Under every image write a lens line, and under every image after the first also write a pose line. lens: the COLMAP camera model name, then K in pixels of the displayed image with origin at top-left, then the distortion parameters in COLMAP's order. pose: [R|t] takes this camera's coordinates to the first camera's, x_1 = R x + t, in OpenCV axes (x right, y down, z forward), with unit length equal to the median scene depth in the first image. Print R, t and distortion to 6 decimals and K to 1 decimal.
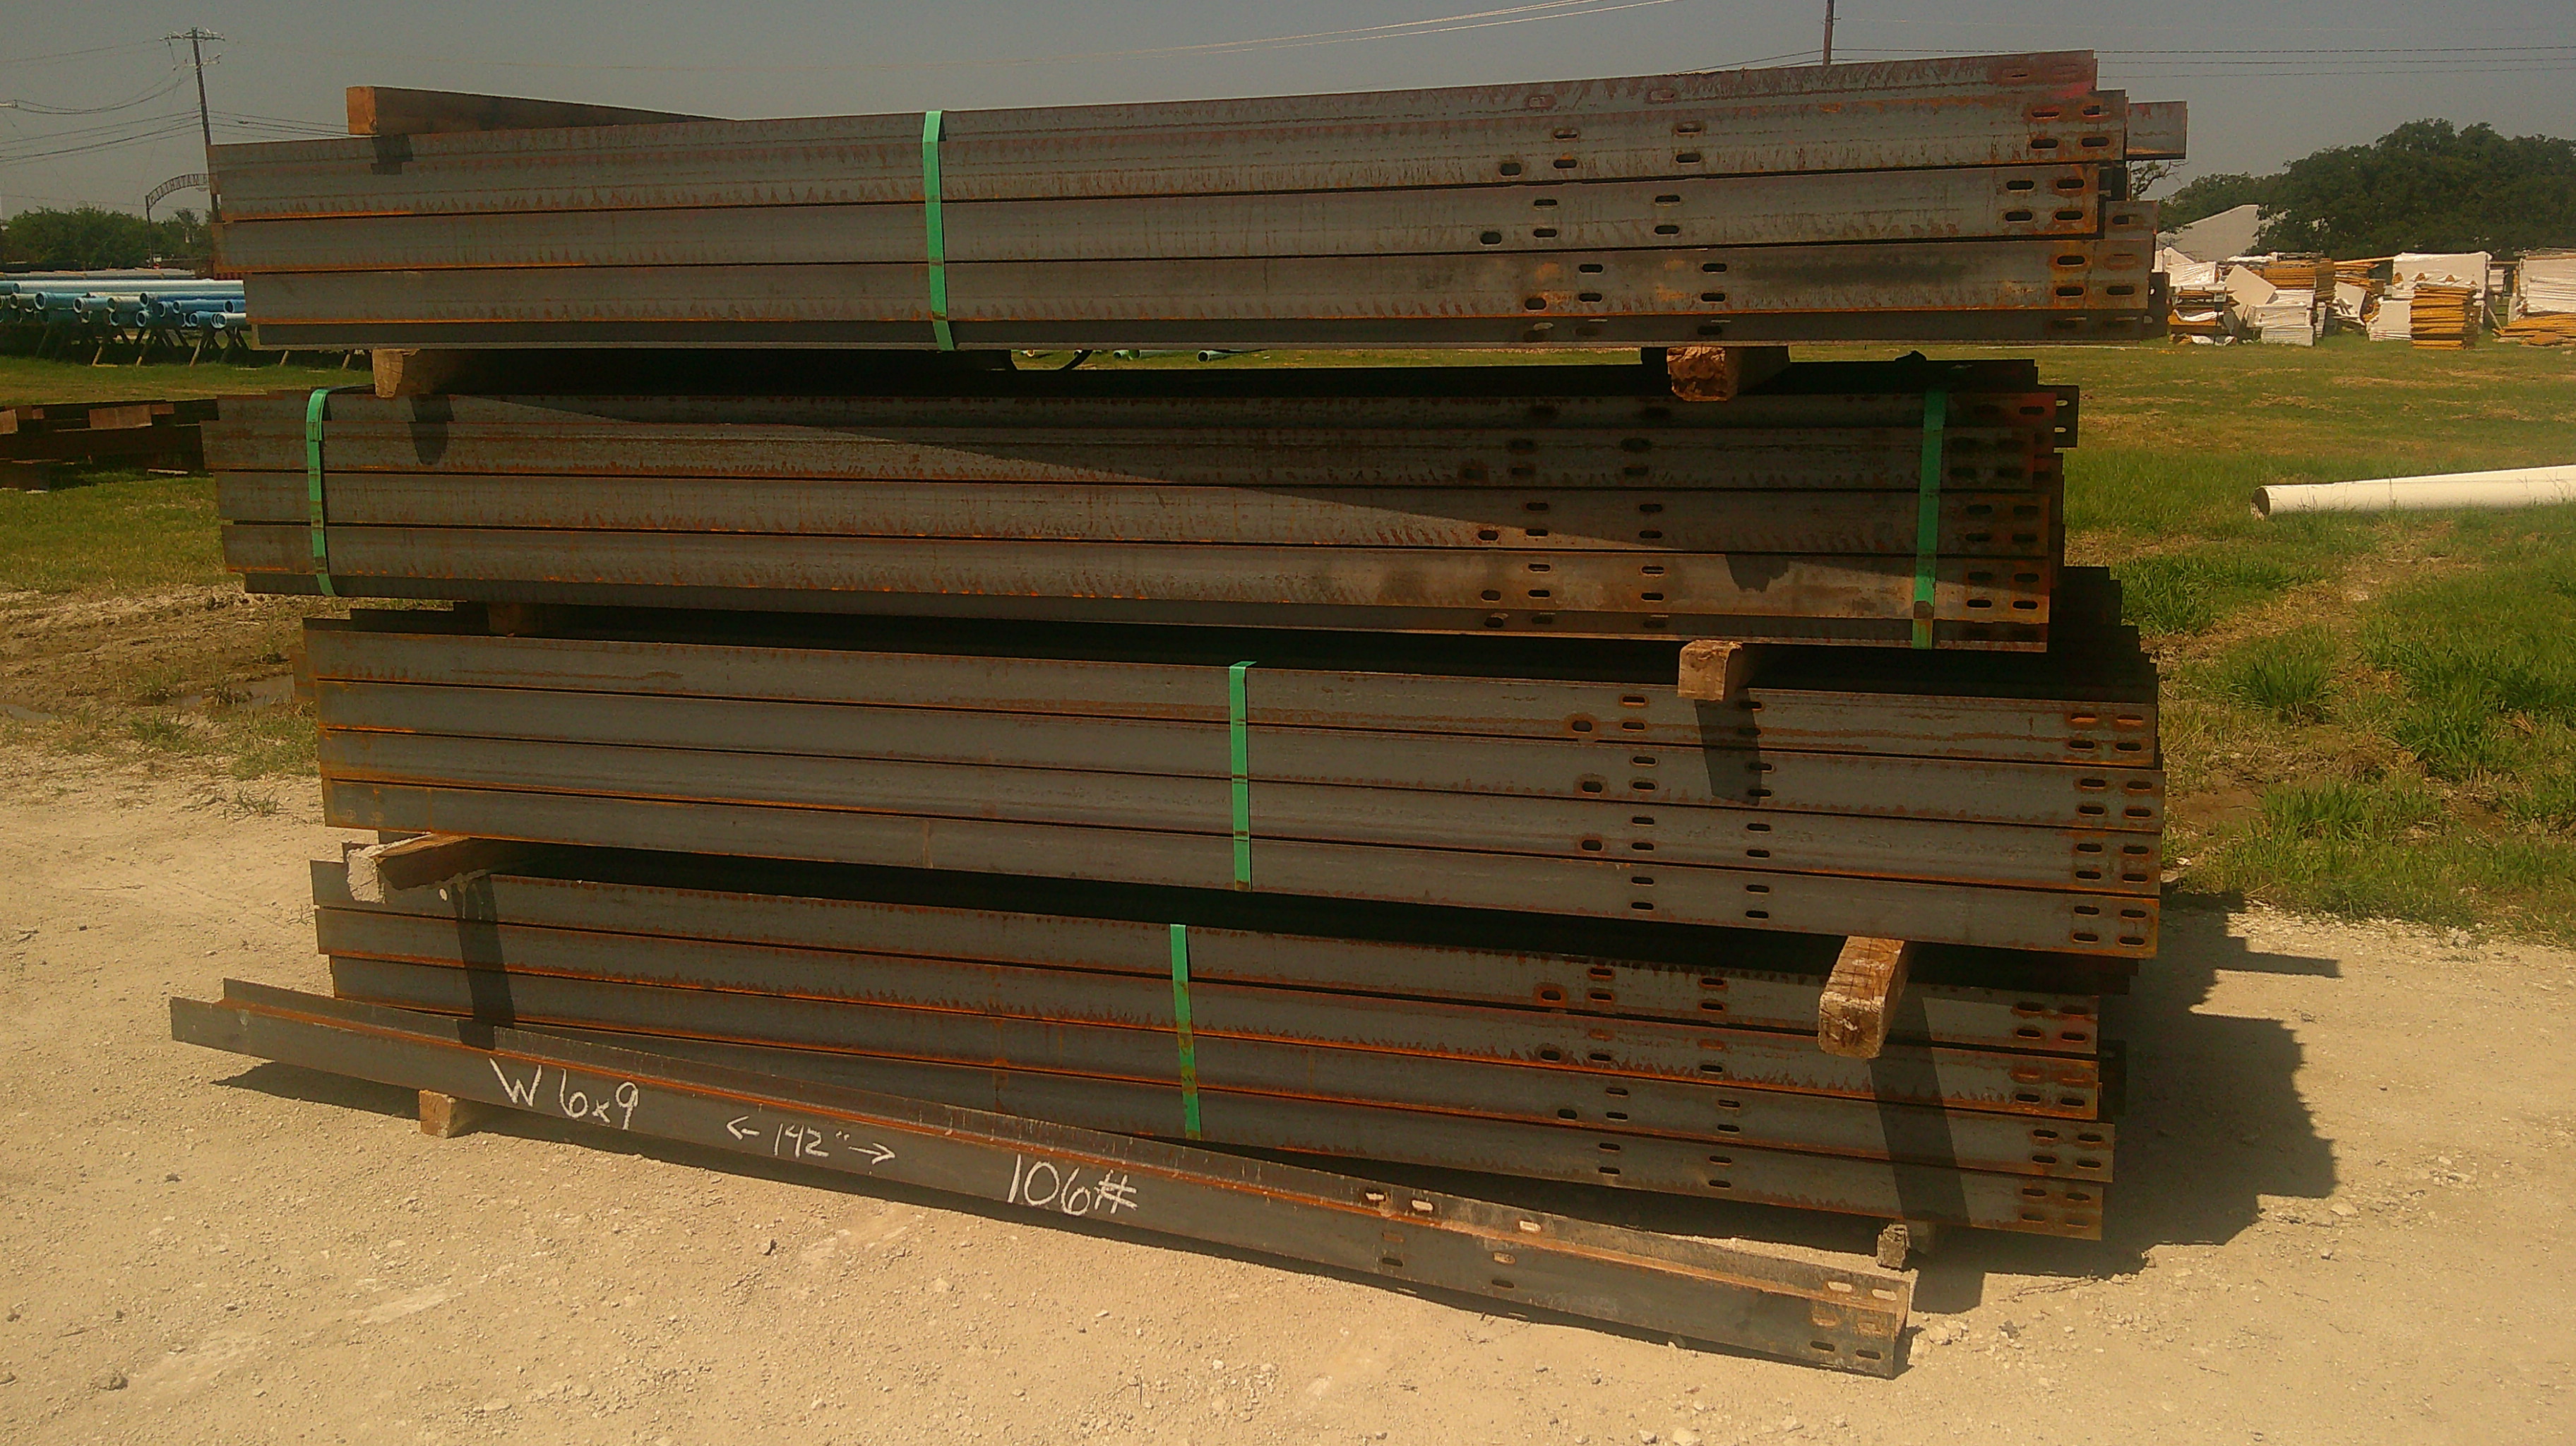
lens RADIAL K [[2256.9, 0, 1288.0], [0, 2256.9, 723.0], [0, 0, 1]] dist [0.145771, -0.421710]
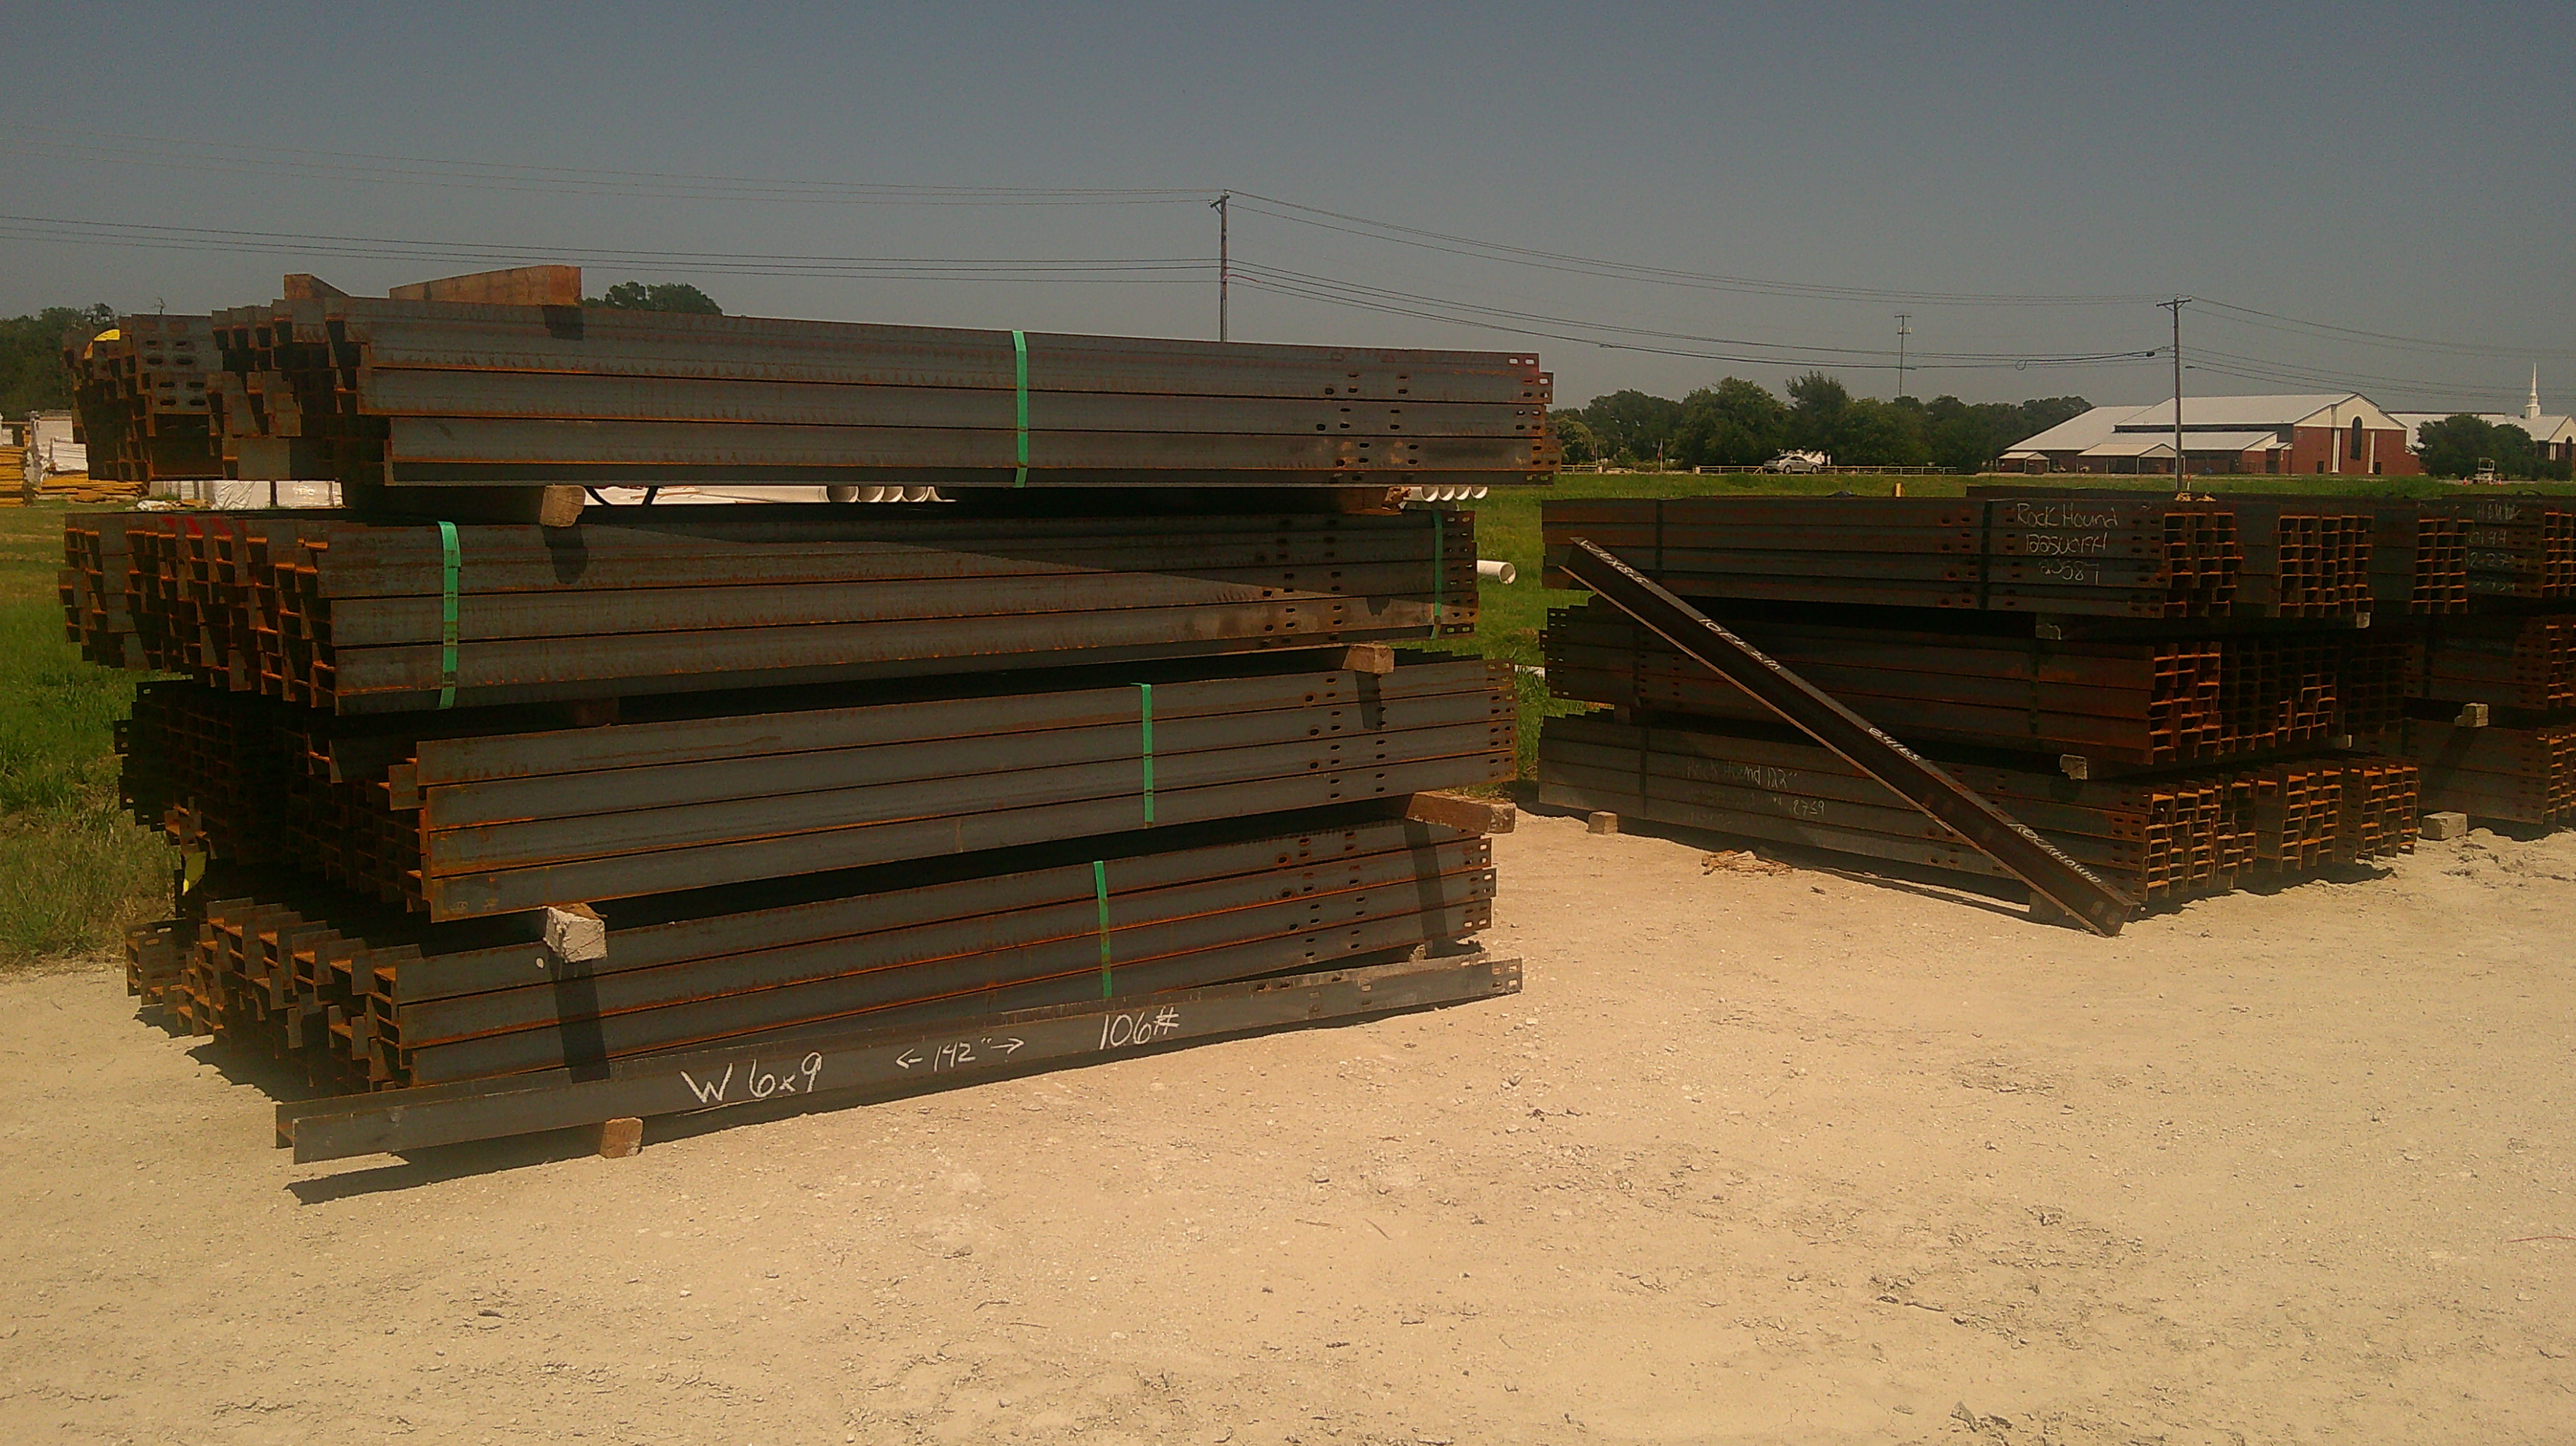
lens RADIAL K [[2256.9, 0, 1288.0], [0, 2256.9, 723.0], [0, 0, 1]] dist [0.145771, -0.421710]
pose [[0.503947, -0.084765, 0.859565, -1.374418], [0.144098, 0.989477, 0.013094, -0.004902], [-0.851630, 0.117263, 0.510858, 0.107599]]
